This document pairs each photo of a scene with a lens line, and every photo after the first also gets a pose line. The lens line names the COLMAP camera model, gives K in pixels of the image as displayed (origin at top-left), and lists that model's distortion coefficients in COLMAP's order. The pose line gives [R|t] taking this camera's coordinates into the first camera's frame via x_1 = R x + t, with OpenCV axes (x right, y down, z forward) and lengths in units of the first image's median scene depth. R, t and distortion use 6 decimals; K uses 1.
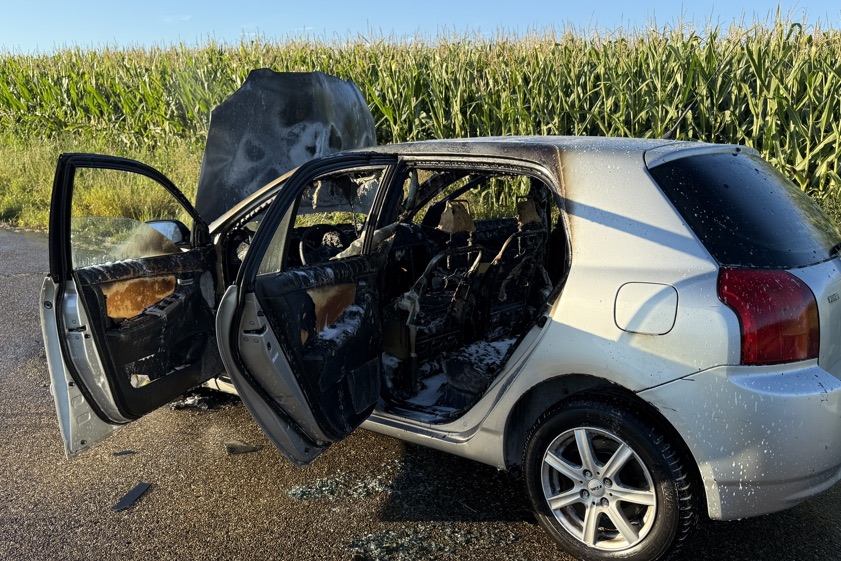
lens RADIAL K [[626.5, 0, 420.5], [0, 626.5, 280.5], [0, 0, 1]] dist [0.103021, 0.000020]
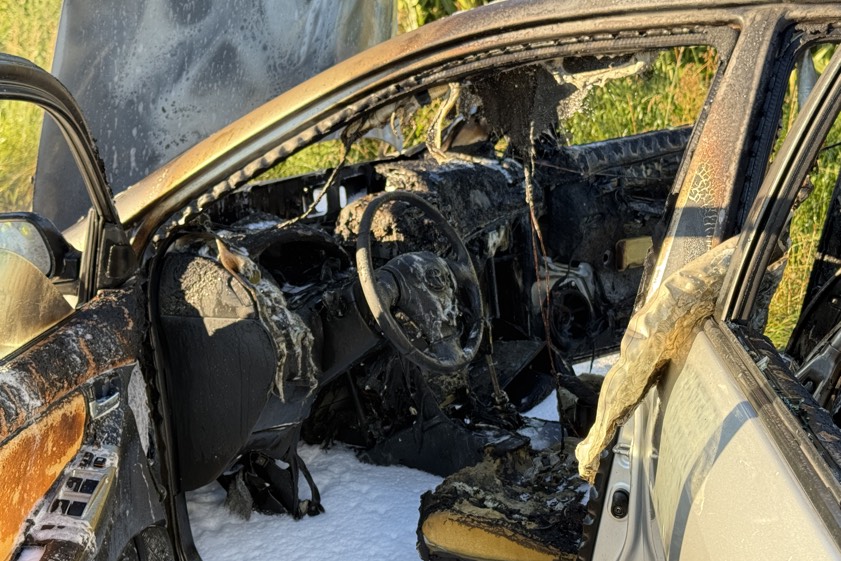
lens RADIAL K [[1287.5, 0, 420.5], [0, 1287.5, 280.5], [0, 0, 1]] dist [0.179931, 0.060252]
pose [[0.992477, -0.053904, 0.109923, -0.260492], [0.049701, 0.997938, 0.040621, -0.078940], [-0.111886, -0.034852, 0.993110, 0.286248]]
